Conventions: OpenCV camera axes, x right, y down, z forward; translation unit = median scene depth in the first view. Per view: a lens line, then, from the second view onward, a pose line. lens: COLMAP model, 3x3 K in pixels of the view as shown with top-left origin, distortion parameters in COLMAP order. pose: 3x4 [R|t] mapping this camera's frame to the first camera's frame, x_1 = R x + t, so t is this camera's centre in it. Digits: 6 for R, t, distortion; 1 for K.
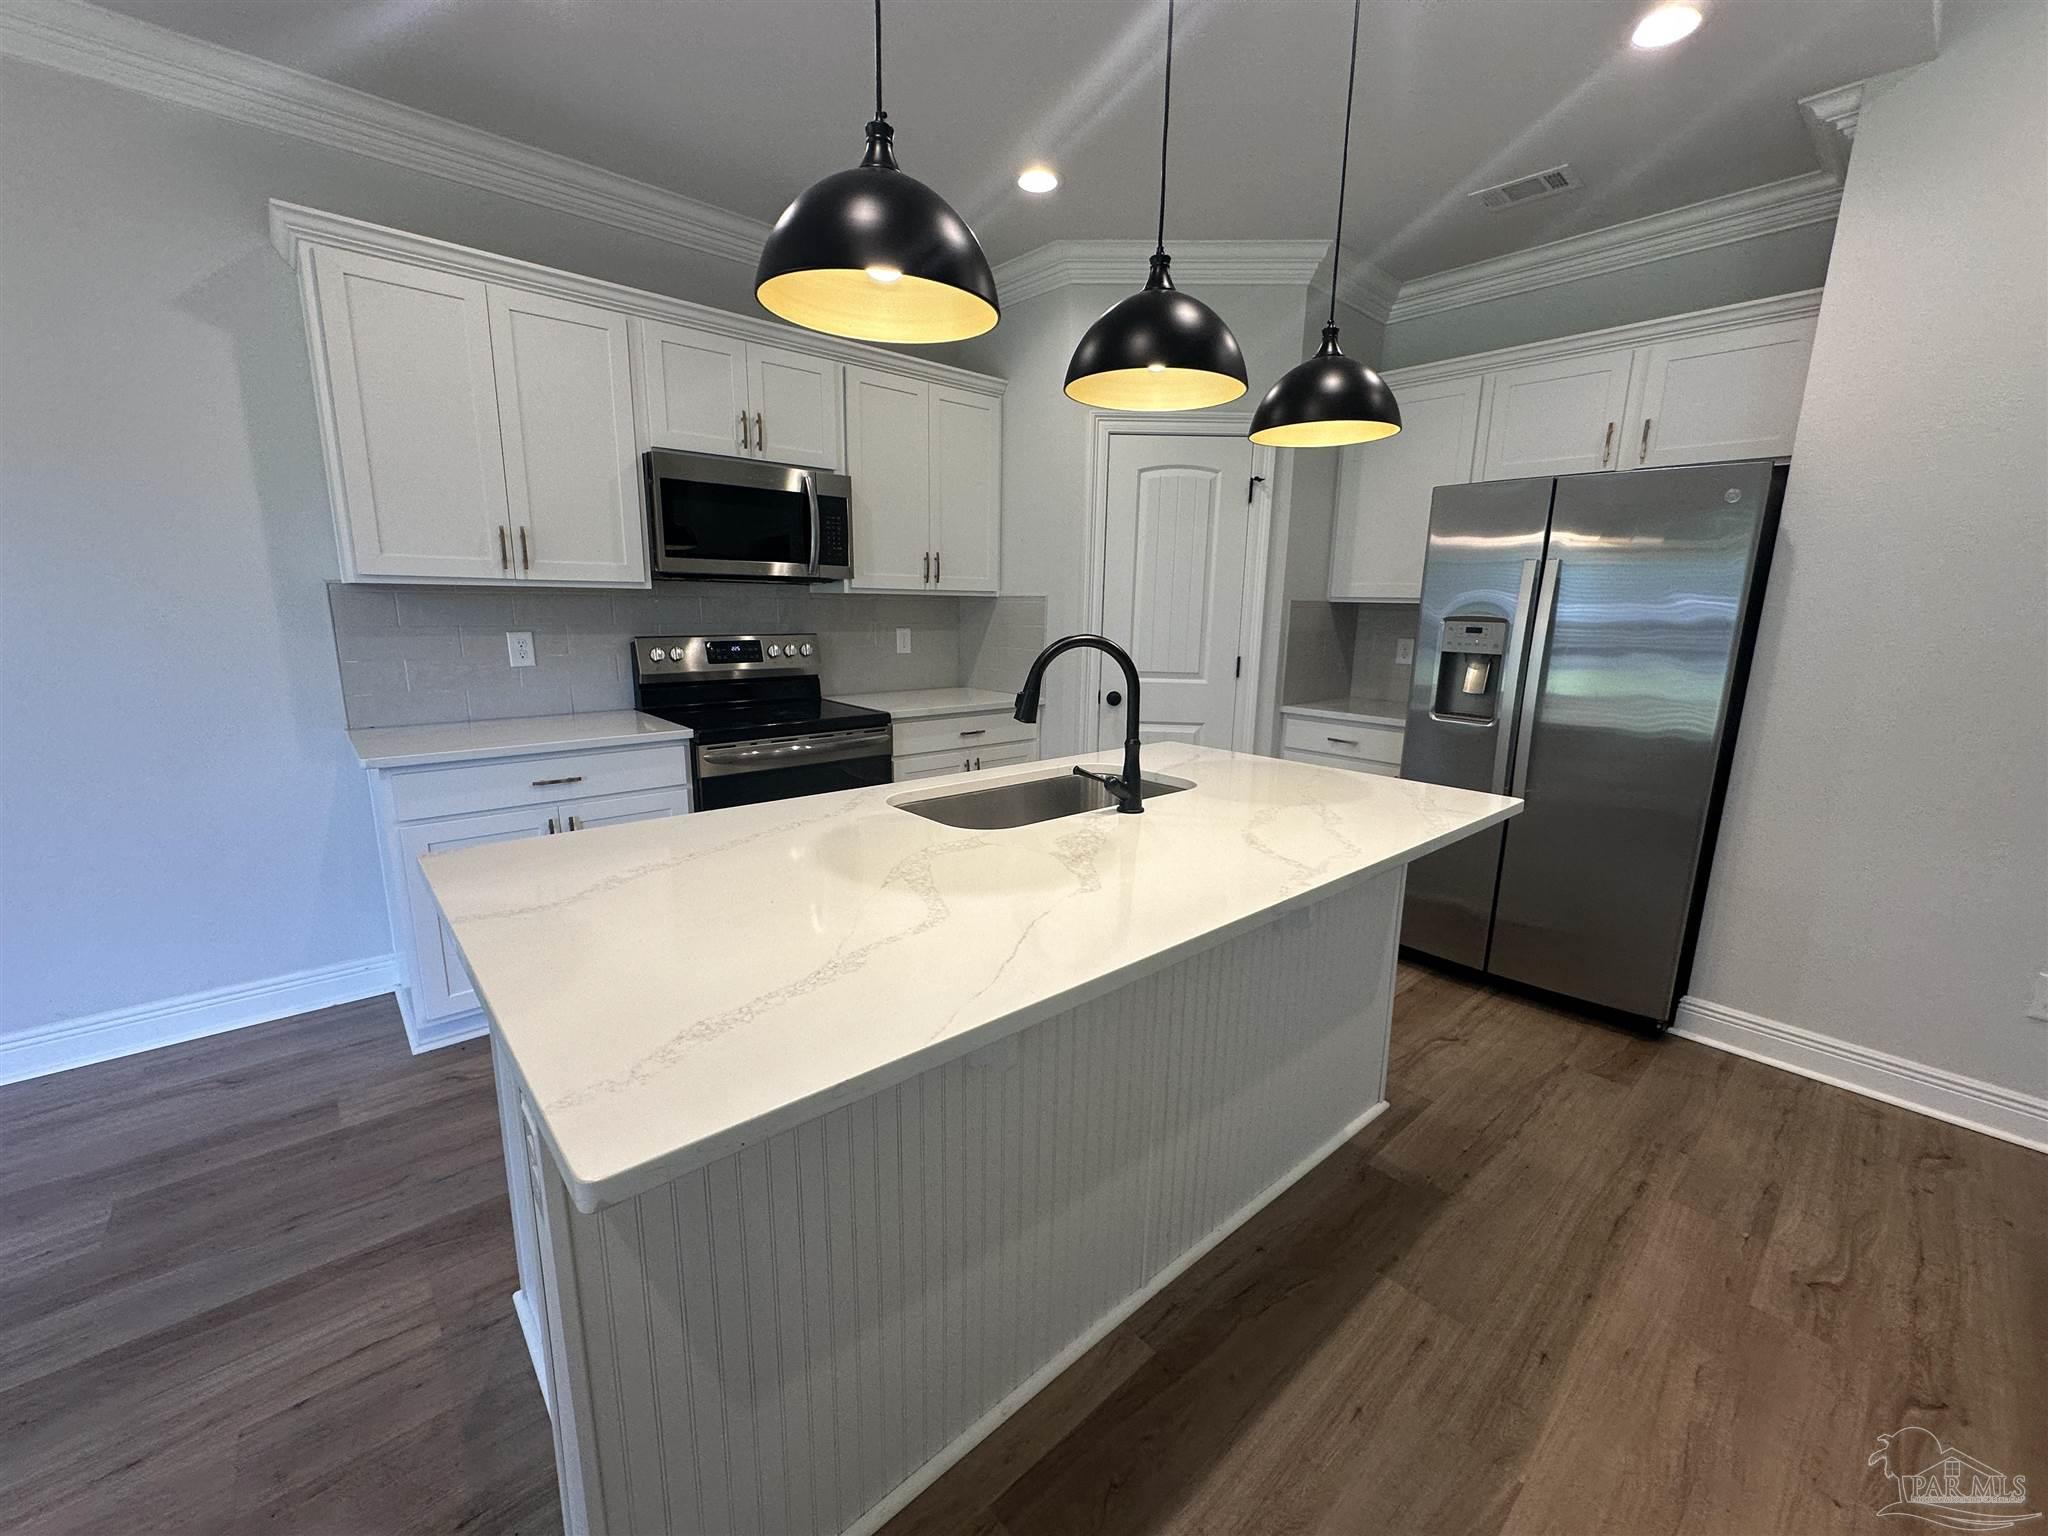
lens RADIAL K [[817.5, 0, 1025.0], [0, 817.5, 769.1], [0, 0, 1]] dist [-0.005276, 0.000594]
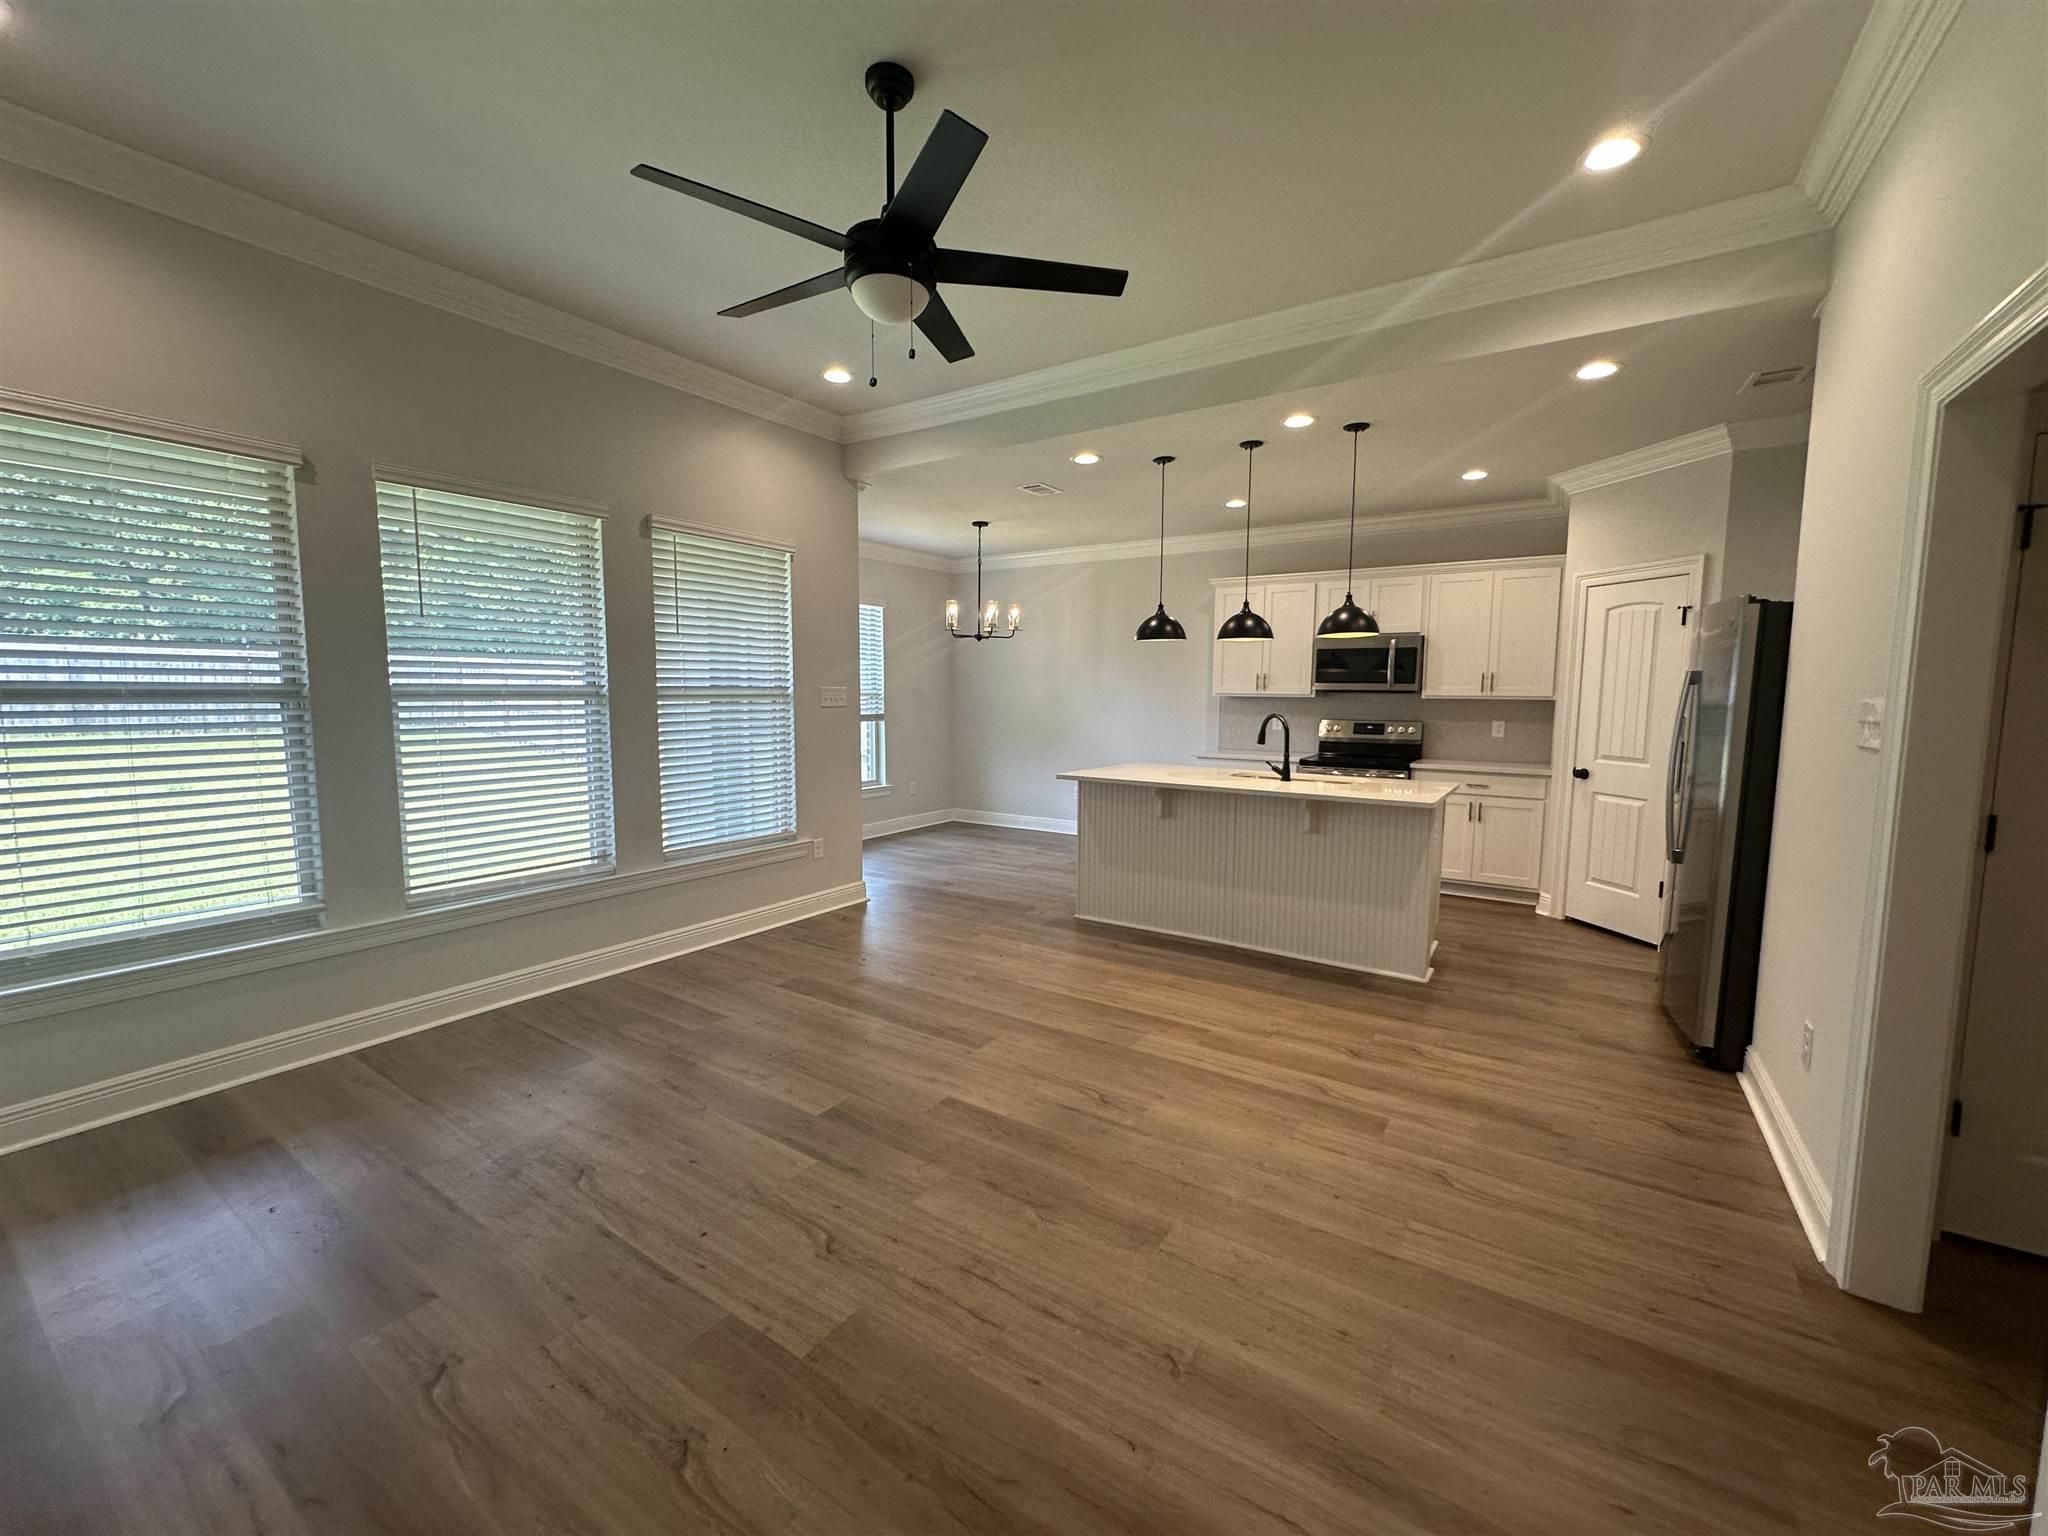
lens RADIAL K [[817.5, 0, 1019.8], [0, 817.5, 772.4], [0, 0, 1]] dist [-0.005276, 0.000594]
pose [[0.249966, 0.083102, -0.964682, 1.508580], [-0.197261, 0.979786, 0.033290, 0.064343], [0.947948, 0.181973, 0.261306, -0.304385]]
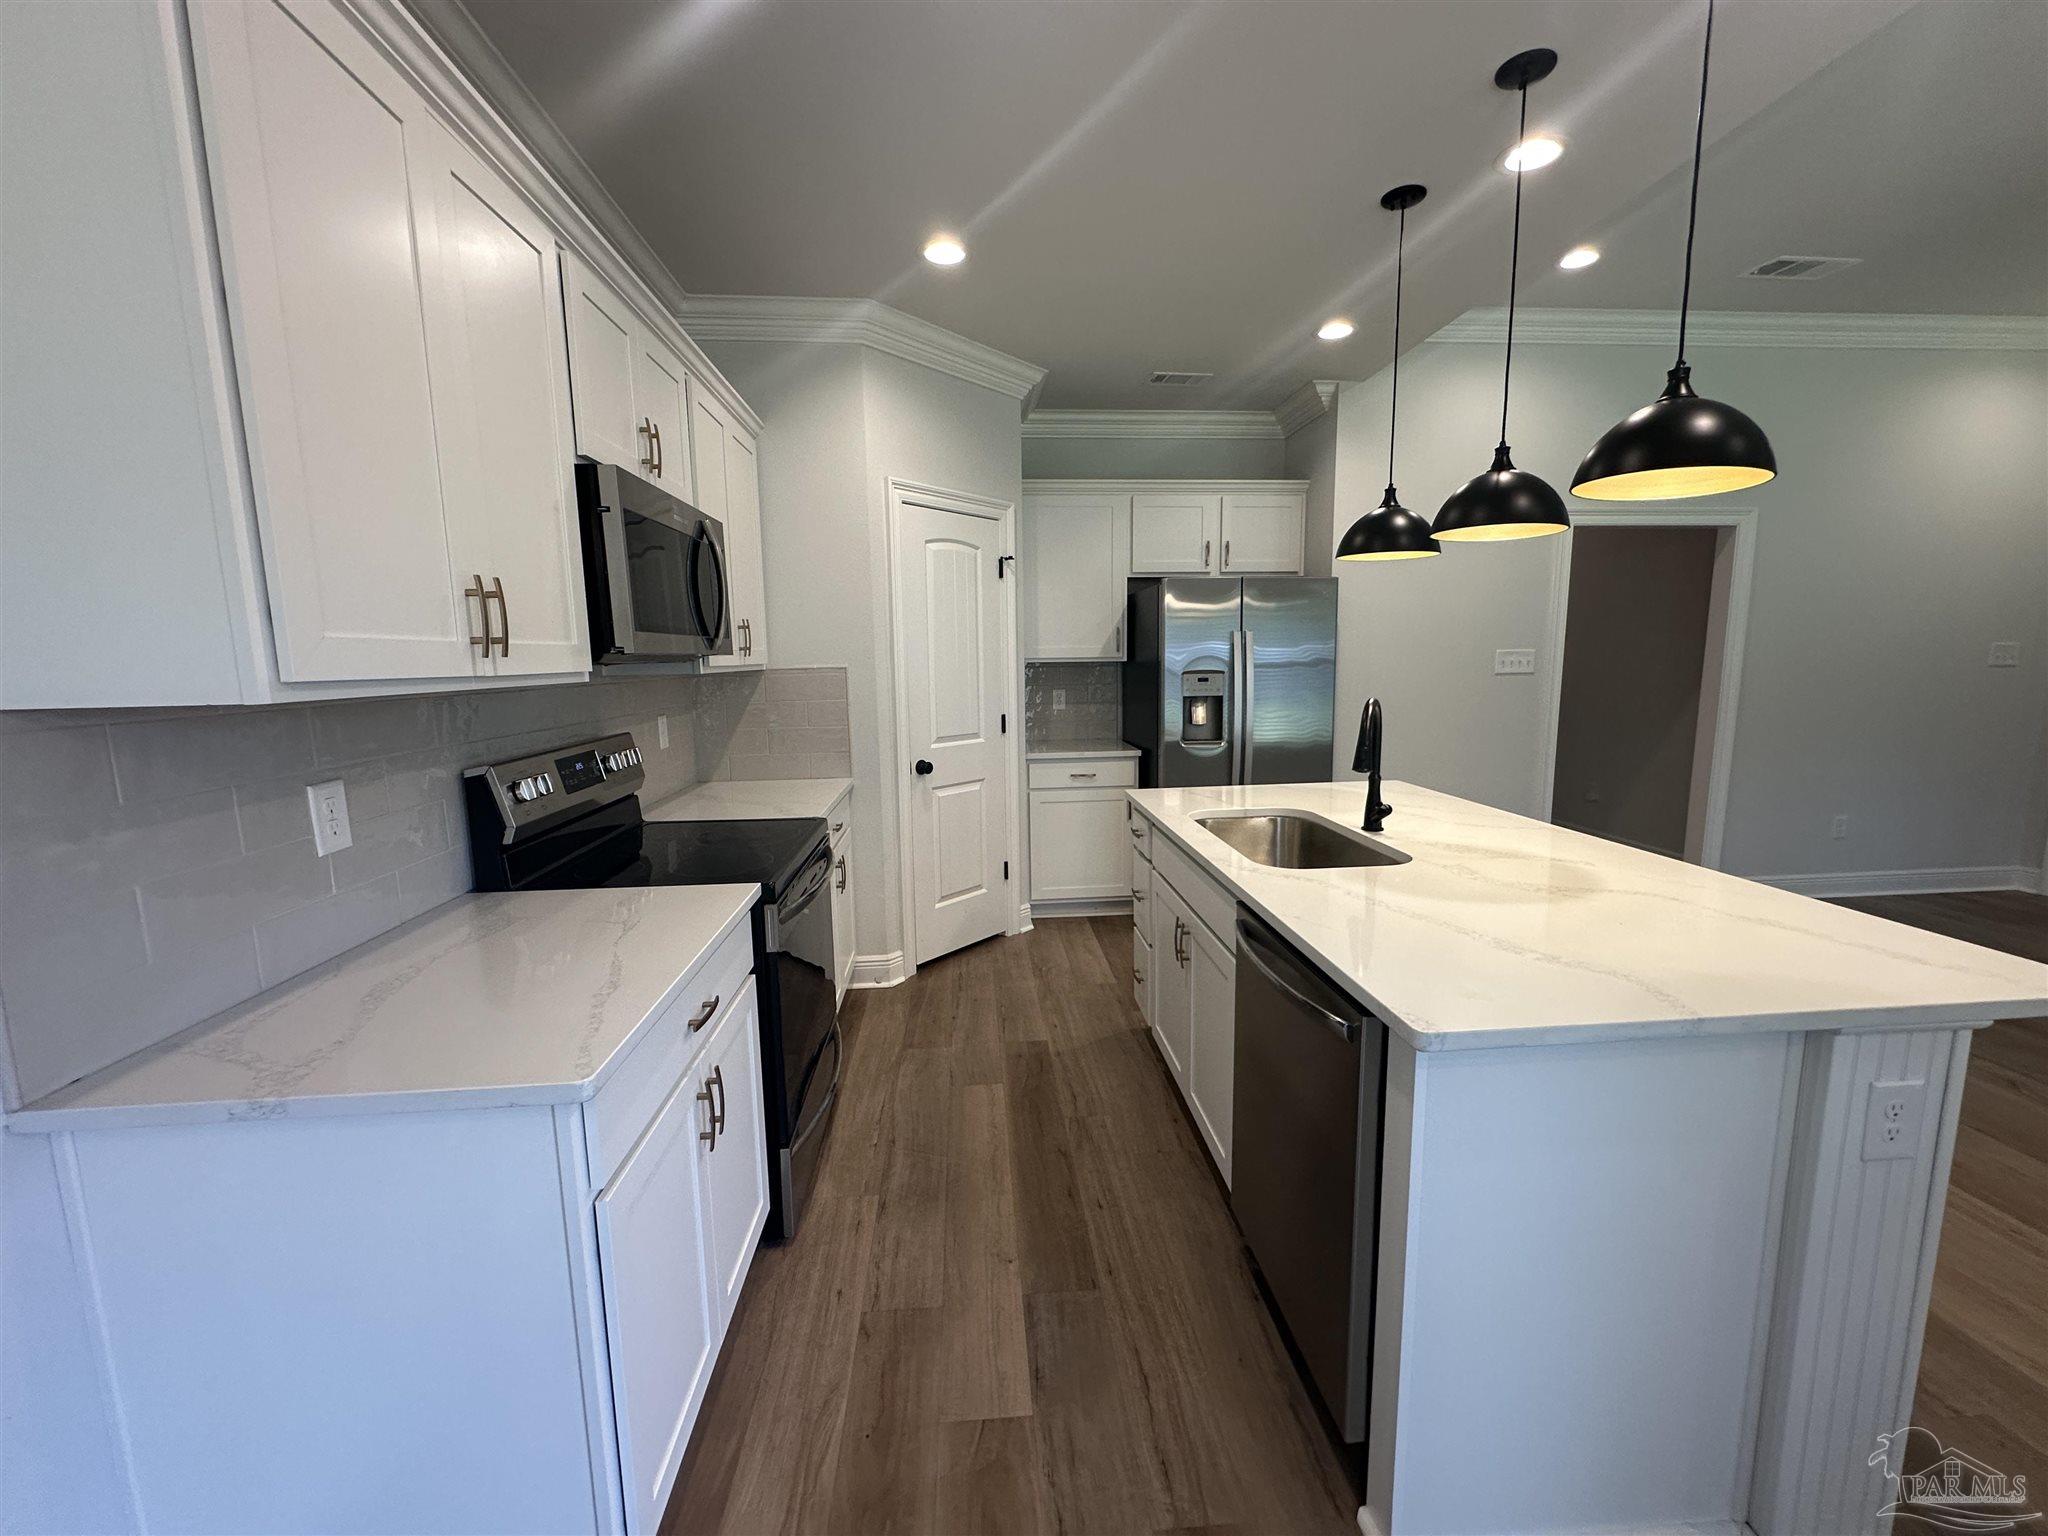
lens RADIAL K [[817.5, 0, 1027.0], [0, 817.5, 769.6], [0, 0, 1]] dist [-0.005276, 0.000594]
pose [[0.604357, -0.136400, 0.784951, -0.750955], [0.184050, 0.982488, 0.029020, -0.113698], [-0.775163, 0.126932, 0.618878, 0.376698]]
